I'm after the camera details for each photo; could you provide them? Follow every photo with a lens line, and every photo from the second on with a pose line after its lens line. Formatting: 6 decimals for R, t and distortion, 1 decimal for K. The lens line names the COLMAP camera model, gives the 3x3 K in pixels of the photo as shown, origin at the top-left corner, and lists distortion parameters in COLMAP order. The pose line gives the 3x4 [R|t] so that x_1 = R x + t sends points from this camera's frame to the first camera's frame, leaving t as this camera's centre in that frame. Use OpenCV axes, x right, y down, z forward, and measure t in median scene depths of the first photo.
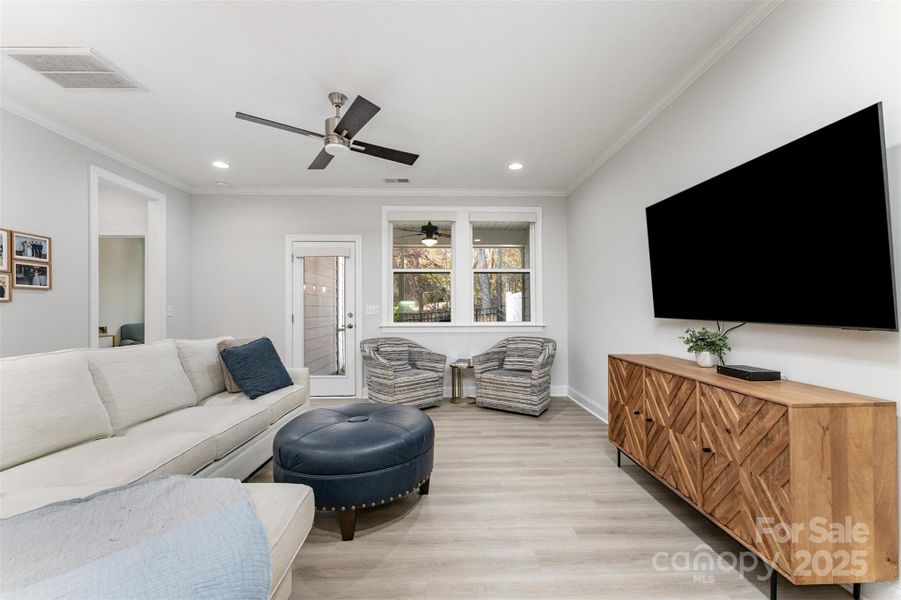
lens RADIAL K [[366.1, 0, 453.4], [0, 366.1, 308.2], [0, 0, 1]] dist [0.001719, -0.000885]
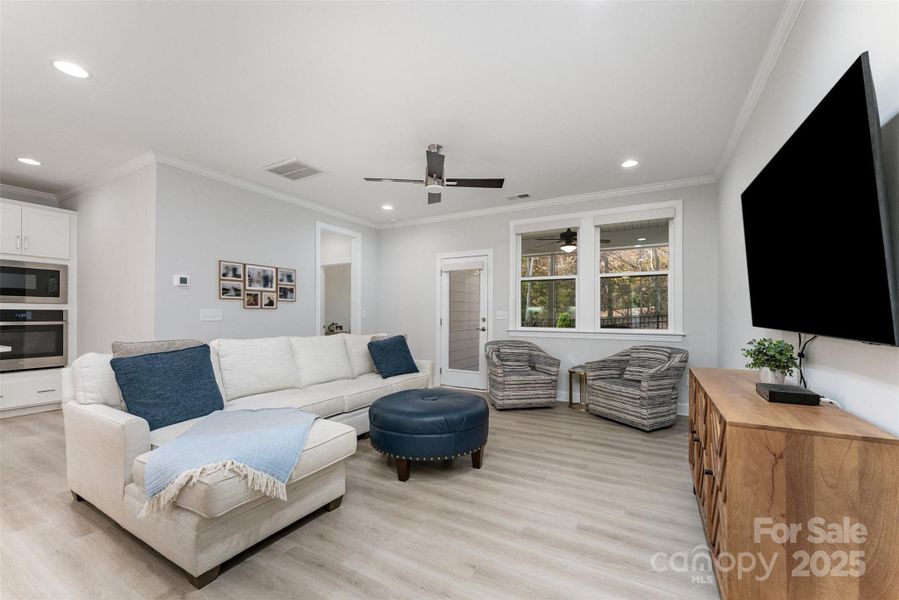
lens RADIAL K [[365.2, 0, 454.3], [0, 365.2, 315.3], [0, 0, 1]] dist [0.001719, -0.000885]
pose [[0.861739, 0.007310, -0.507300, 0.349494], [-0.005132, 0.999971, 0.005692, -0.001018], [0.507327, -0.002301, 0.861751, -0.053512]]
